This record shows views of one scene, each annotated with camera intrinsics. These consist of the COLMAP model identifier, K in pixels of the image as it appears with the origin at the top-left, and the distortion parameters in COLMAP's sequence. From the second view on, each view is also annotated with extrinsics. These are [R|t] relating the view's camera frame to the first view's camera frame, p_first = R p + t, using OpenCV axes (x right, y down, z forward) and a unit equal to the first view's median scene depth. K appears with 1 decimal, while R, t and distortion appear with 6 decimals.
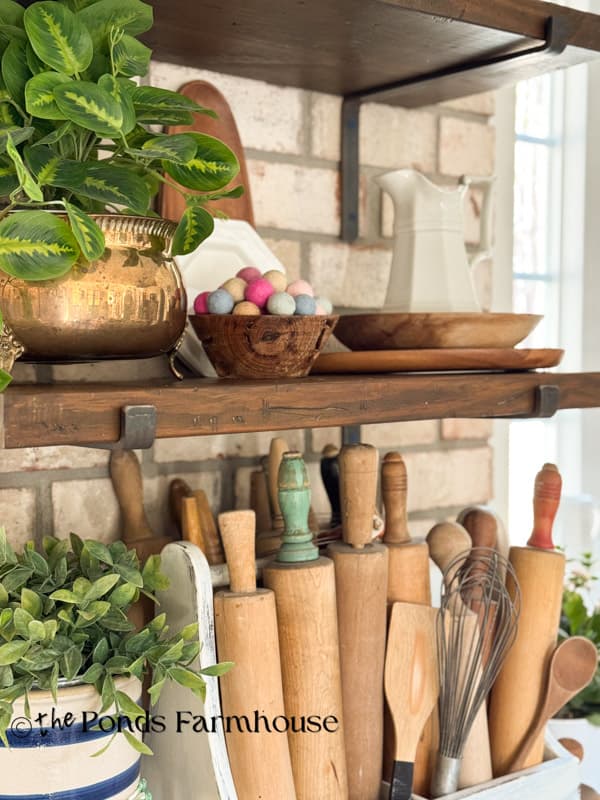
lens RADIAL K [[1129.1, 0, 300.0], [0, 1129.1, 400.0], [0, 0, 1]] dist [0.147831, -0.118517]
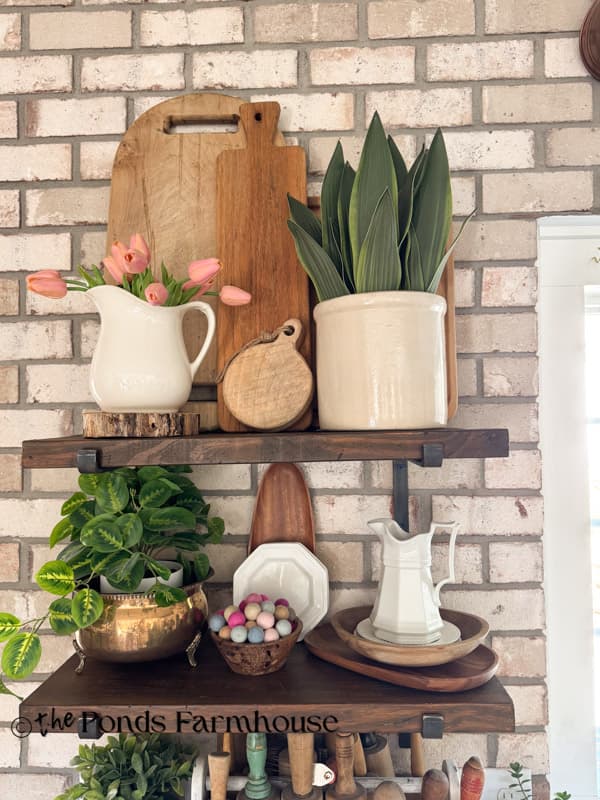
lens RADIAL K [[583.5, 0, 300.0], [0, 583.5, 400.0], [0, 0, 1]] dist [0.065797, -0.098813]
pose [[0.759959, -0.034515, -0.649054, 0.487013], [-0.011947, 0.997679, -0.067043, -0.289106], [0.649861, 0.058704, 0.757782, 0.306387]]
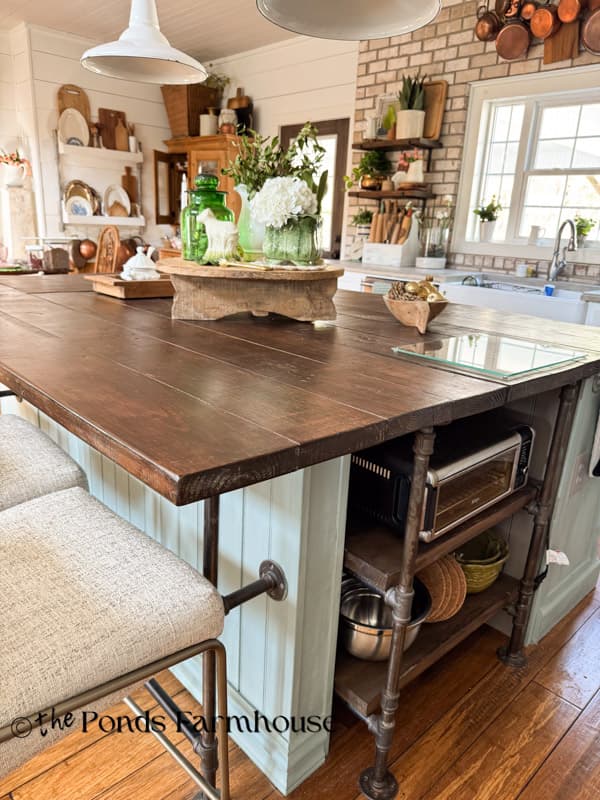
lens RADIAL K [[572.2, 0, 300.0], [0, 572.2, 400.0], [0, 0, 1]] dist [0.005146, -0.011931]
pose [[0.087484, 0.297405, -0.950735, 3.673195], [-0.087665, 0.952990, 0.290044, 0.227632], [0.992301, 0.057972, 0.109443, -0.019108]]
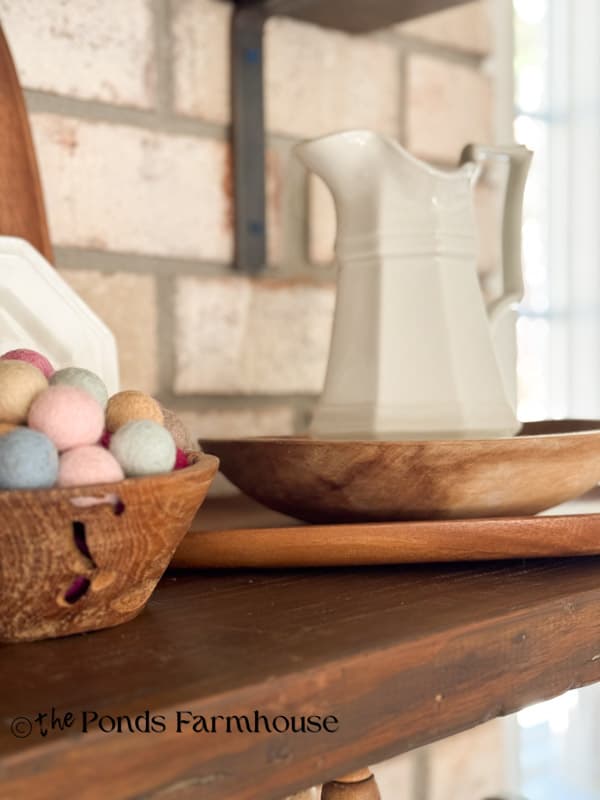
lens RADIAL K [[1129.1, 0, 300.0], [0, 1129.1, 400.0], [0, 0, 1]] dist [0.147831, -0.118517]
pose [[0.997599, -0.018566, 0.066721, 0.031225], [0.019117, 0.999788, -0.007634, -0.078516], [-0.066565, 0.008891, 0.997742, 0.482692]]
